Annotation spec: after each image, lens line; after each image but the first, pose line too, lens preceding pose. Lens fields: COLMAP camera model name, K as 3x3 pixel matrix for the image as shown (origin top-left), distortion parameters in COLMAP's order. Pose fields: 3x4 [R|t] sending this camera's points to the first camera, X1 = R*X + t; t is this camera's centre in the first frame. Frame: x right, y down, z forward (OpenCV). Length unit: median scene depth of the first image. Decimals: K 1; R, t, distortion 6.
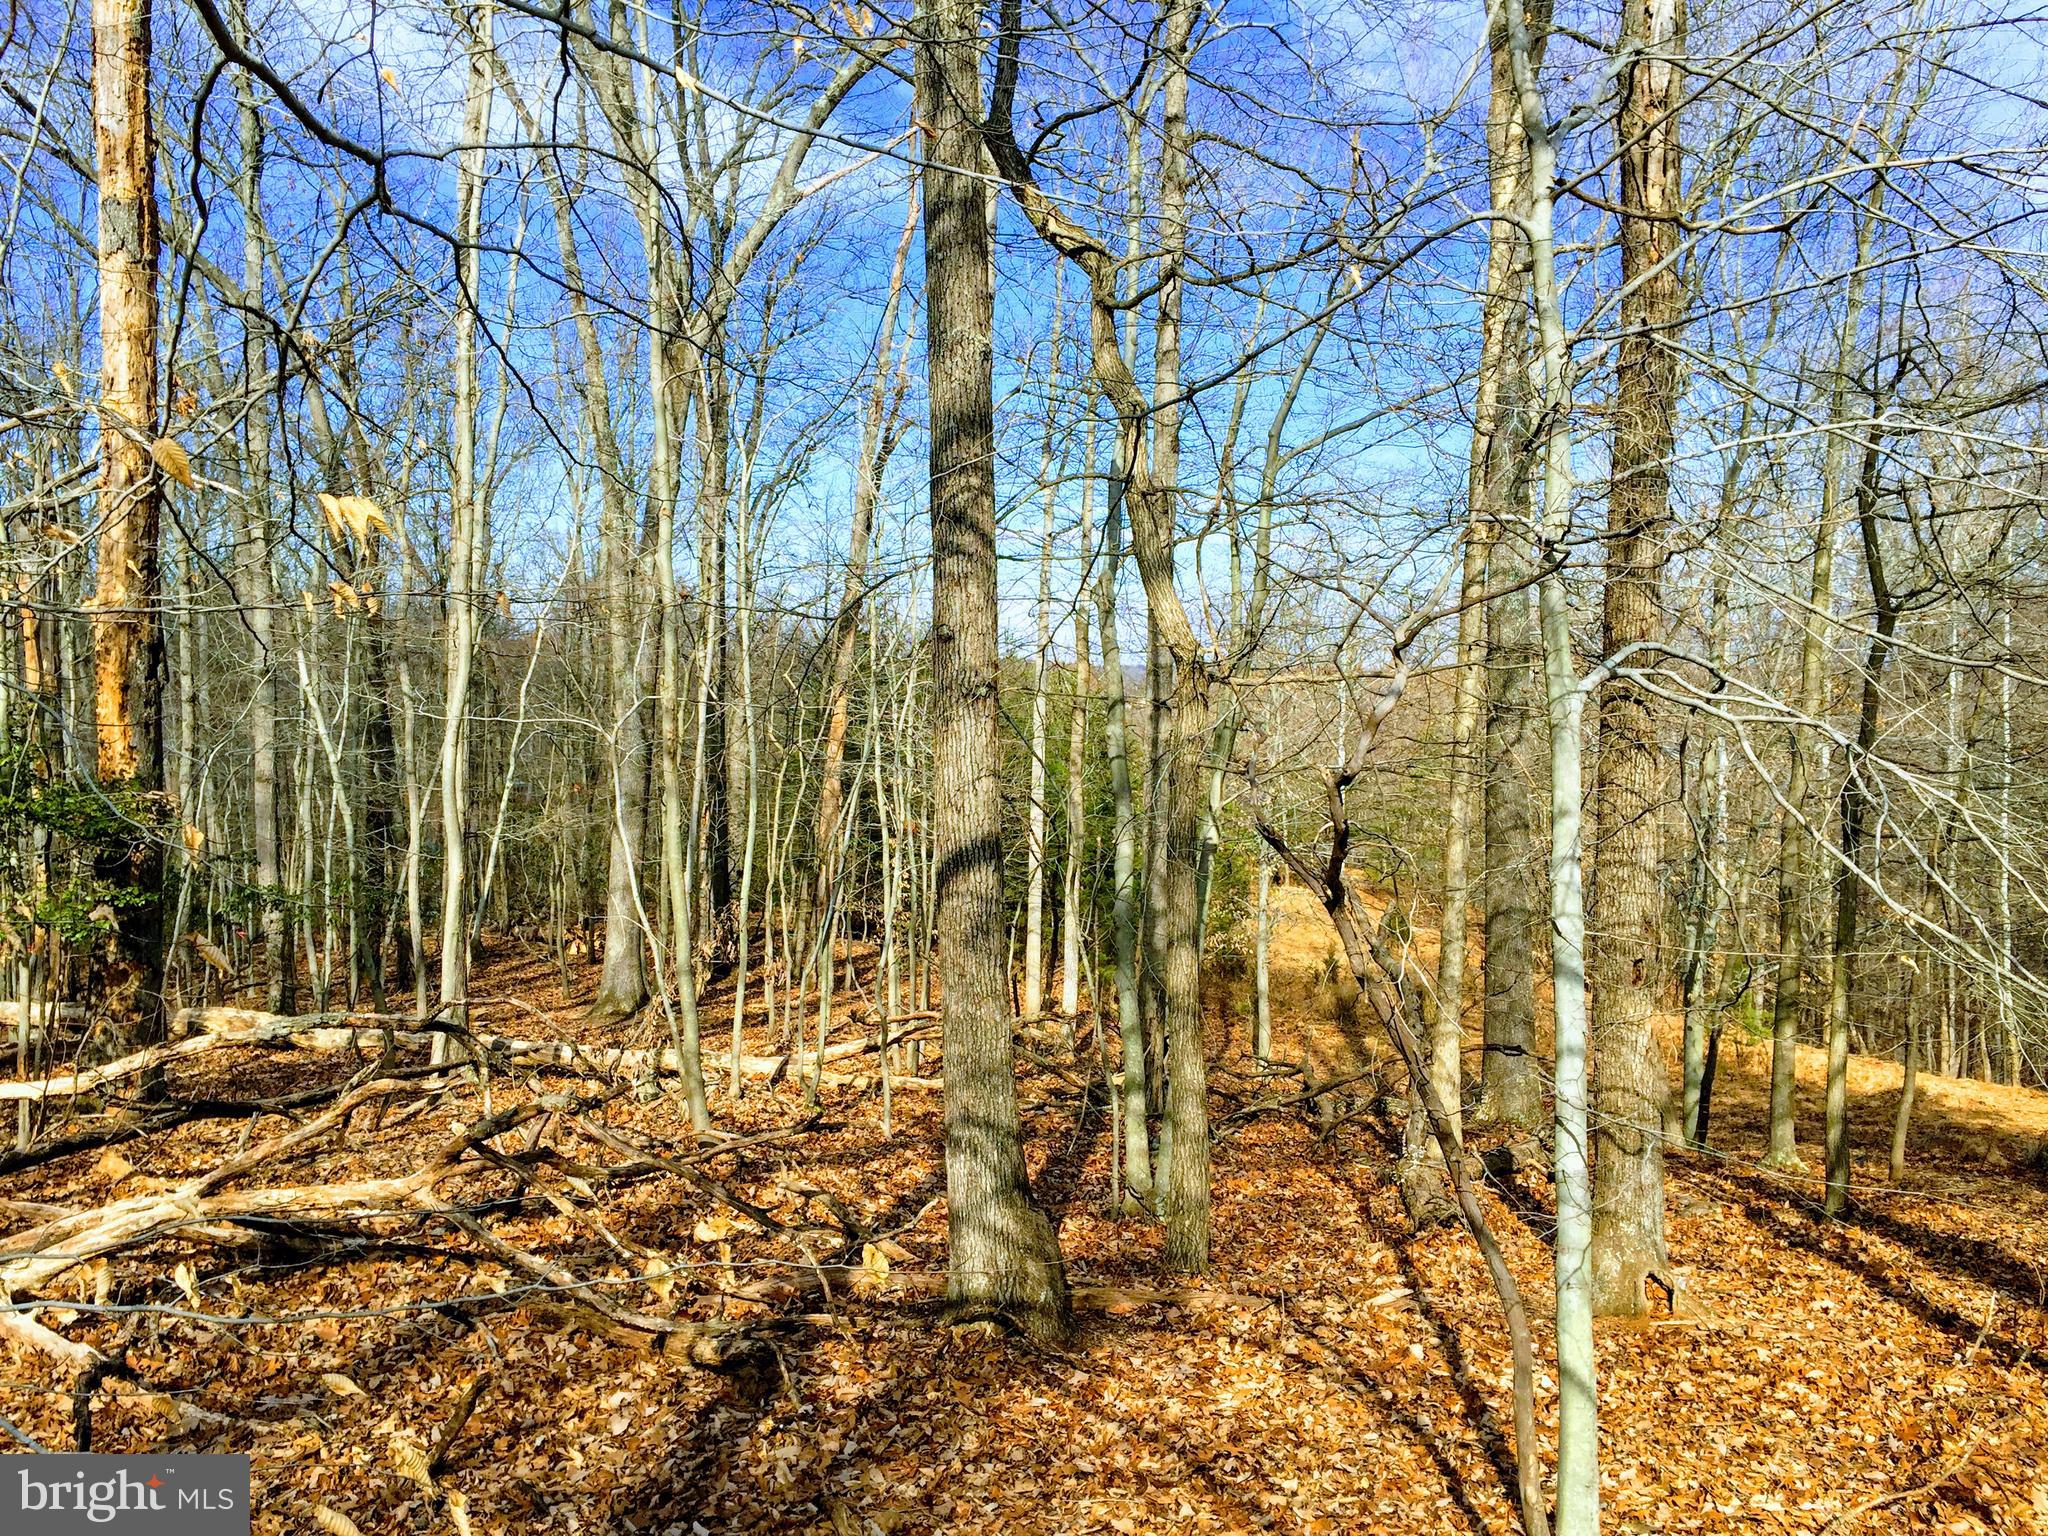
lens RADIAL K [[1711.0, 0, 1019.4], [0, 1711.0, 759.8], [0, 0, 1]] dist [0.068267, -0.100240]
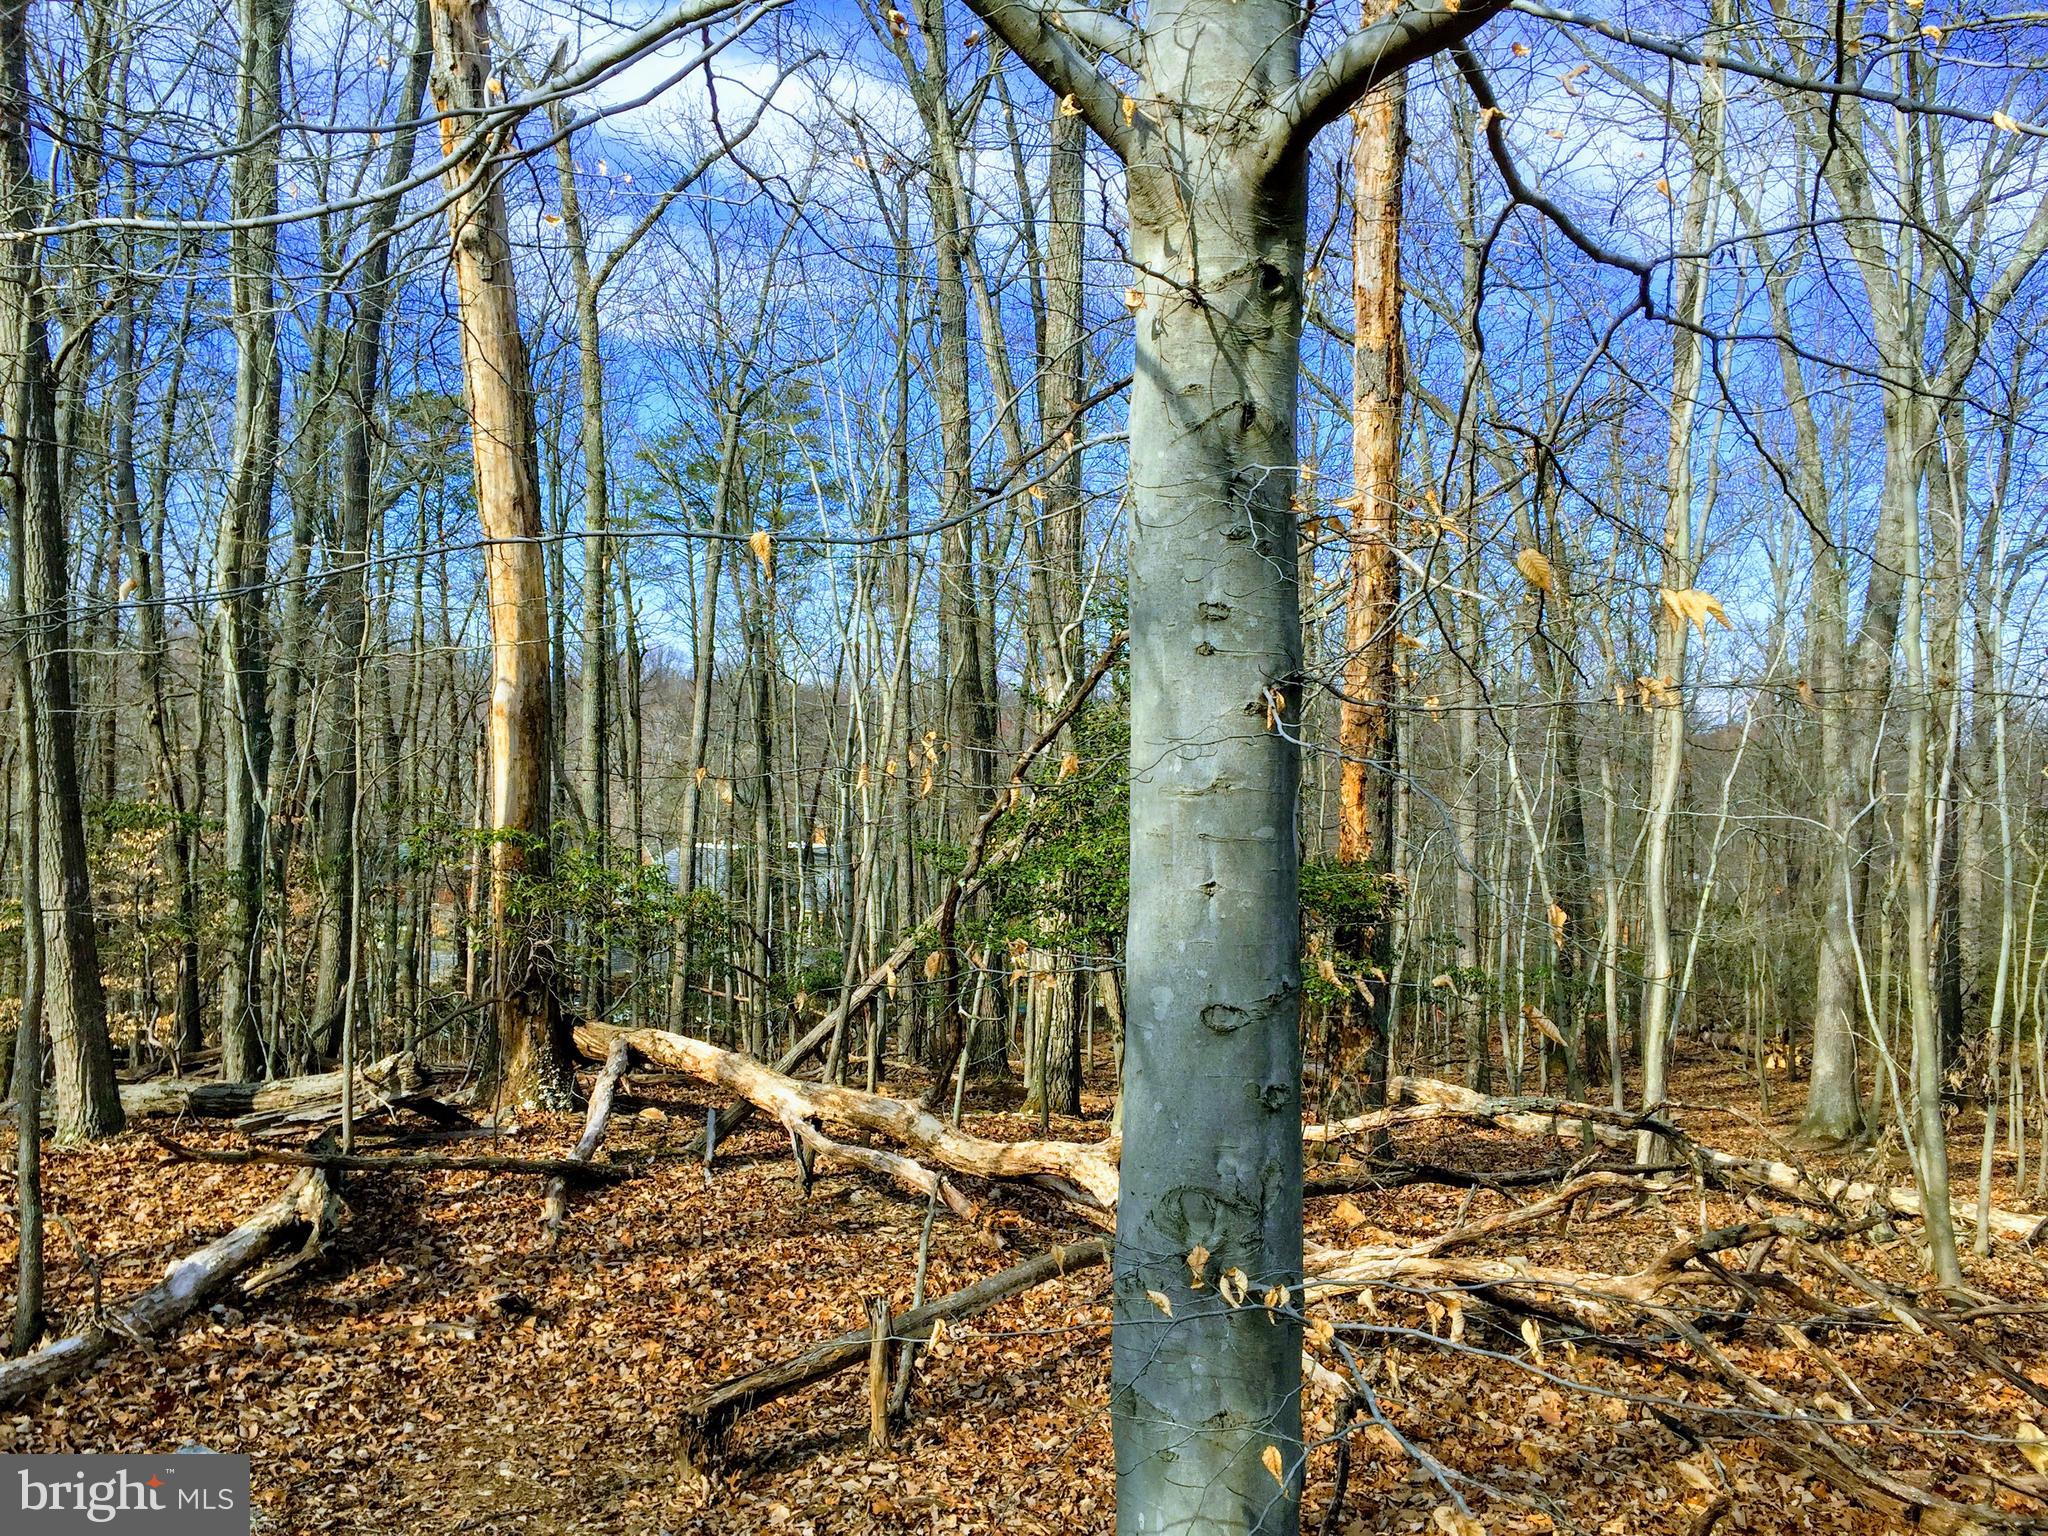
lens RADIAL K [[1711.0, 0, 1021.1], [0, 1711.0, 747.6], [0, 0, 1]] dist [0.068267, -0.100240]
pose [[0.790640, -0.002560, -0.612276, -0.019392], [-0.035422, 0.998125, -0.049914, 0.001141], [0.611256, 0.061152, 0.789067, -0.011894]]
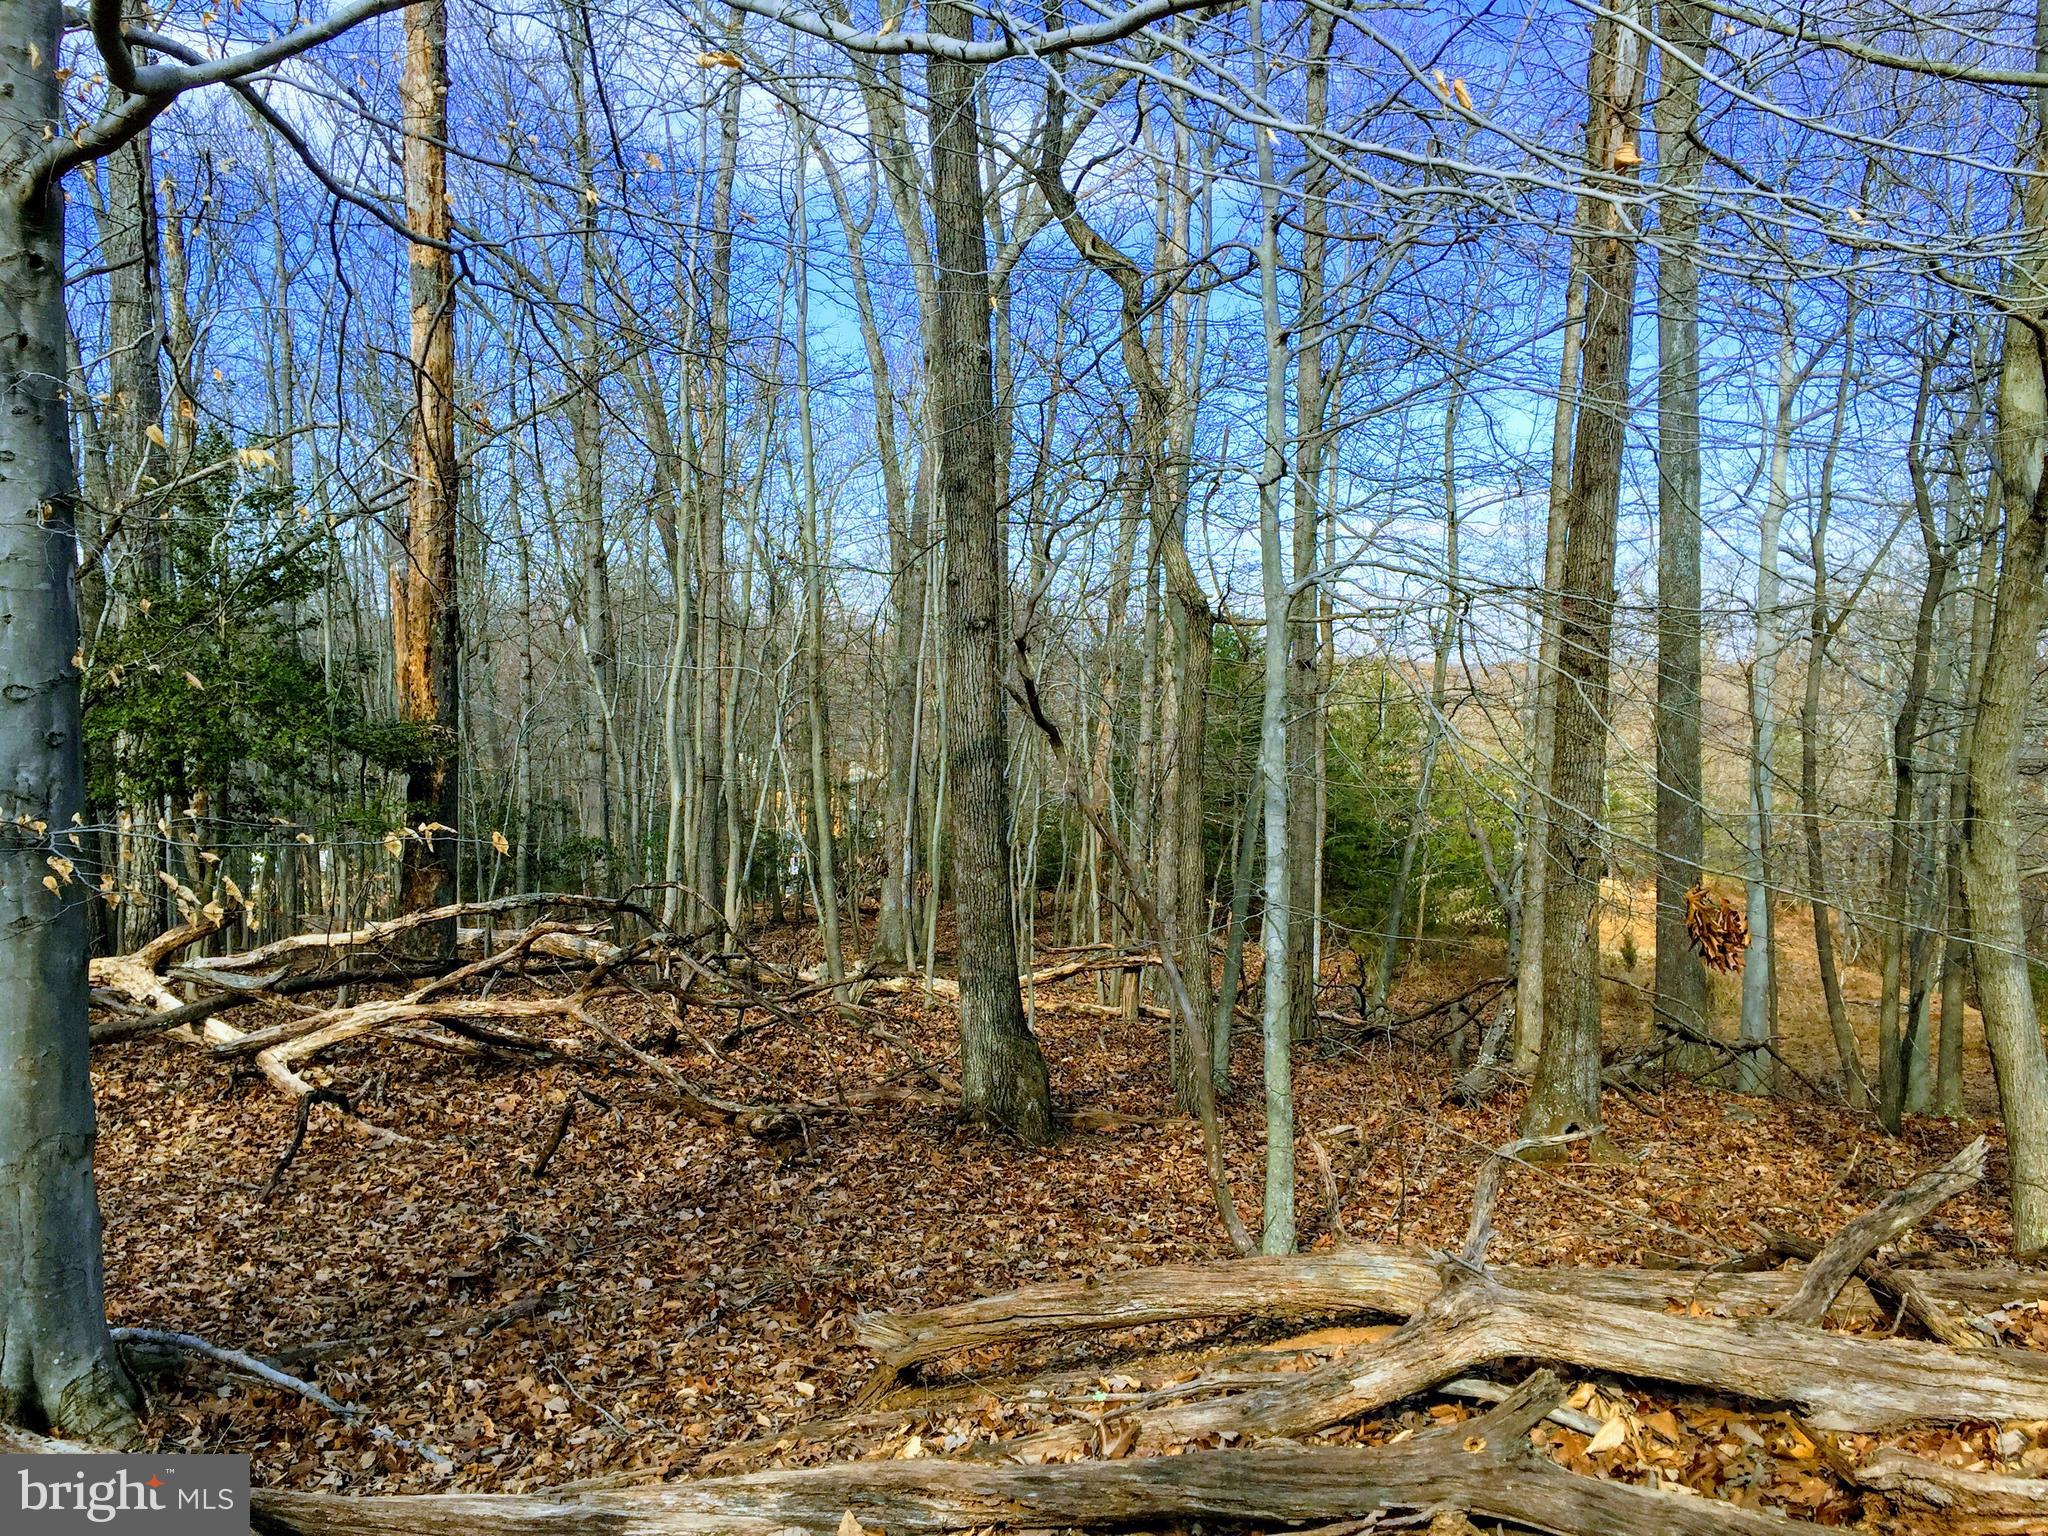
lens RADIAL K [[1711.0, 0, 1011.3], [0, 1711.0, 745.9], [0, 0, 1]] dist [0.068267, -0.100240]
pose [[0.978253, 0.002478, -0.207398, 0.217948], [-0.004124, 0.999963, -0.007503, 0.049040], [0.207372, 0.008196, 0.978228, -0.192964]]
